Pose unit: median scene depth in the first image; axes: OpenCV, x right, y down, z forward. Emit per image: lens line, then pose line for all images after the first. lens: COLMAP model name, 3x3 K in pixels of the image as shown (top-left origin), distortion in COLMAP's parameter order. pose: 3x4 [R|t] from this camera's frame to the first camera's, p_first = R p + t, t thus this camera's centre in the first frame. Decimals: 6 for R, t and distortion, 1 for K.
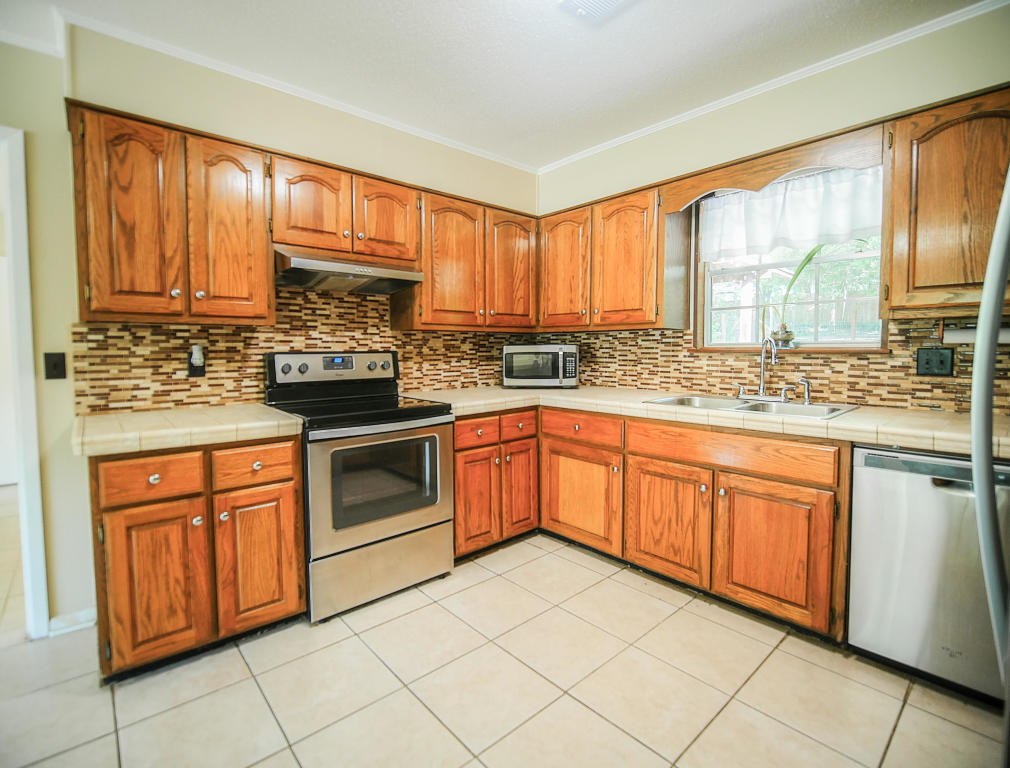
lens RADIAL K [[486.1, 0, 495.9], [0, 486.1, 368.3], [0, 0, 1]] dist [-0.002462, -0.000397]
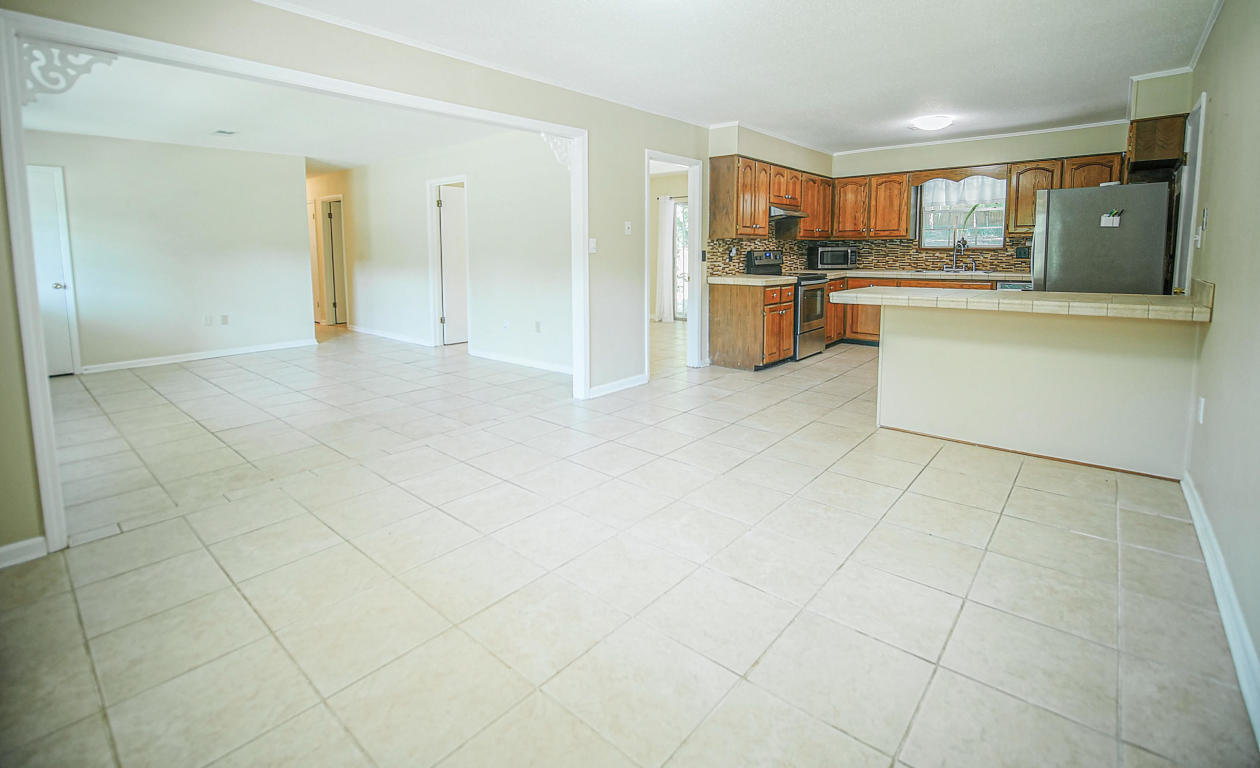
lens RADIAL K [[555.3, 0, 636.3], [0, 555.3, 297.6], [0, 0, 1]] dist [-0.005024, -0.000270]
pose [[0.988007, -0.016814, 0.153488, -1.359617], [0.010476, 0.999062, 0.042011, 0.067283], [-0.154050, -0.039899, 0.987257, -1.380588]]
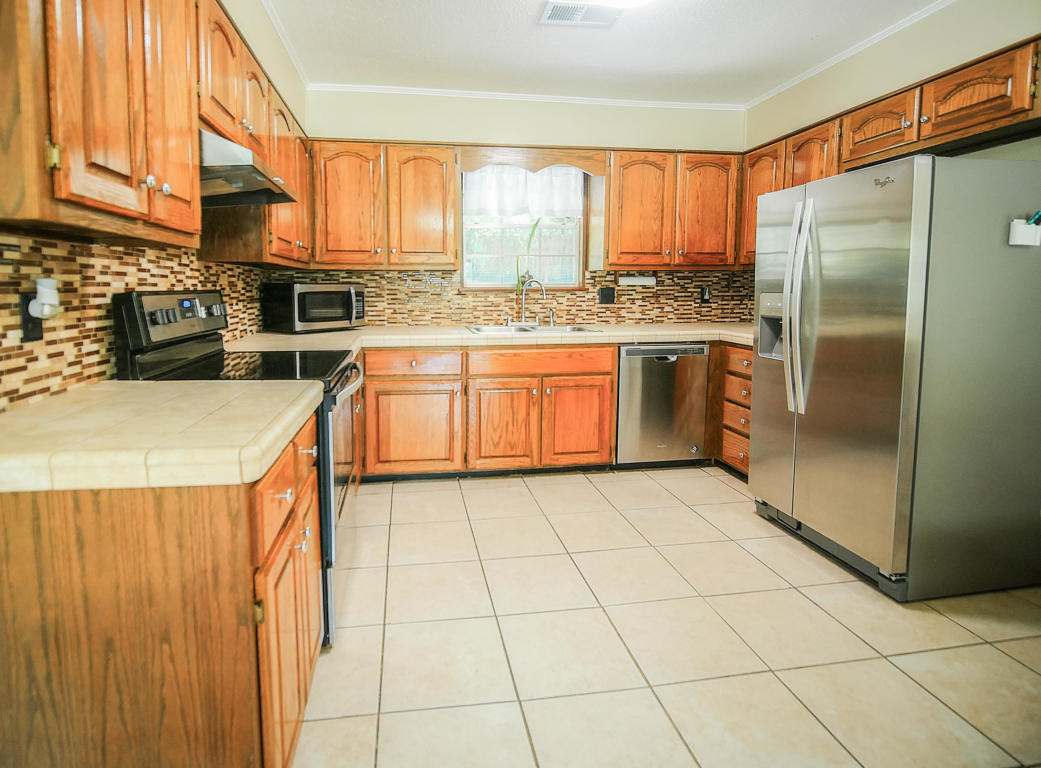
lens RADIAL K [[522.4, 0, 466.0], [0, 522.4, 331.9], [0, 0, 1]] dist [-0.015989, -0.001712]
pose [[0.562085, -0.066960, 0.824364, -0.759670], [0.035249, 0.997751, 0.057010, -0.006003], [-0.826328, -0.002987, 0.563181, 0.309558]]
